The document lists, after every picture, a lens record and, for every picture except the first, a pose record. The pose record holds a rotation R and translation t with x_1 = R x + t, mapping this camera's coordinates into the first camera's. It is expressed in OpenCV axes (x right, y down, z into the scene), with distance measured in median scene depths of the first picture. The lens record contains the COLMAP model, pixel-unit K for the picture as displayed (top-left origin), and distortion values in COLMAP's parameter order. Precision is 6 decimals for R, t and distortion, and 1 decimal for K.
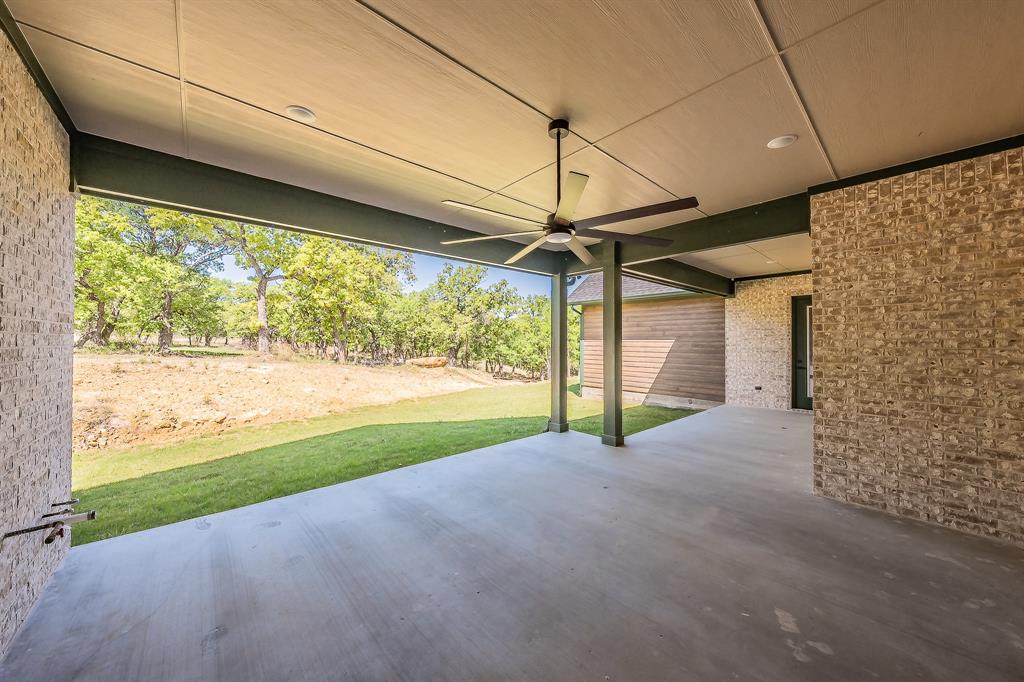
lens RADIAL K [[358.8, 0, 510.2], [0, 358.8, 339.2], [0, 0, 1]] dist [-0.002181, 0.000049]
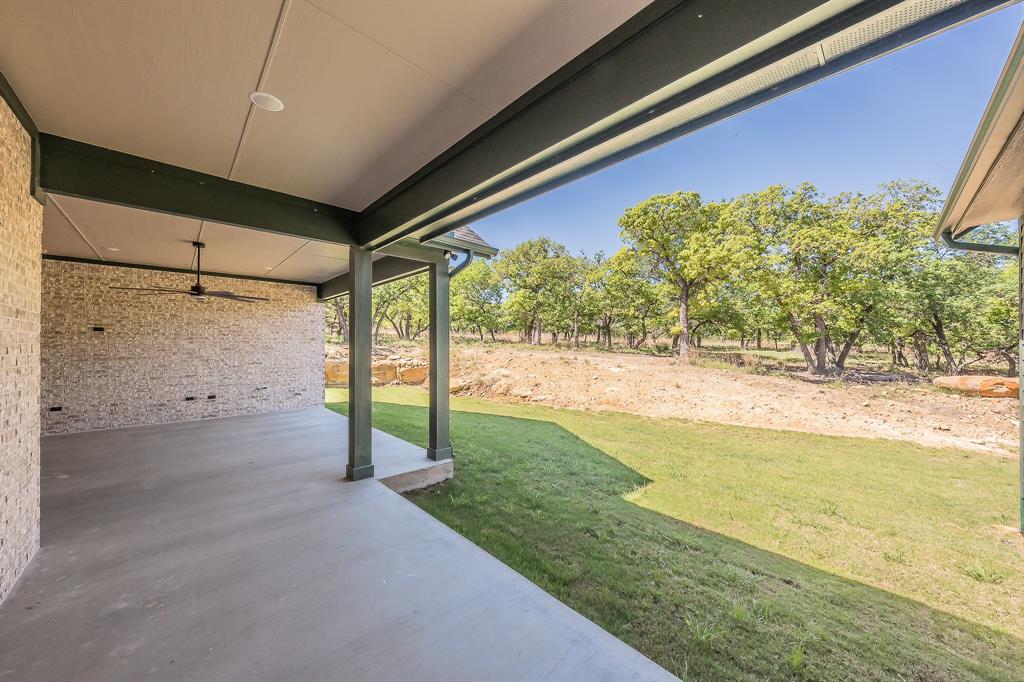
lens RADIAL K [[355.1, 0, 511.1], [0, 355.1, 341.8], [0, 0, 1]] dist [-0.000714, -0.000020]
pose [[0.034077, -0.009240, -0.999376, 0.694065], [0.006684, 0.999937, -0.009017, 0.003220], [0.999397, -0.006373, 0.034137, 0.838866]]
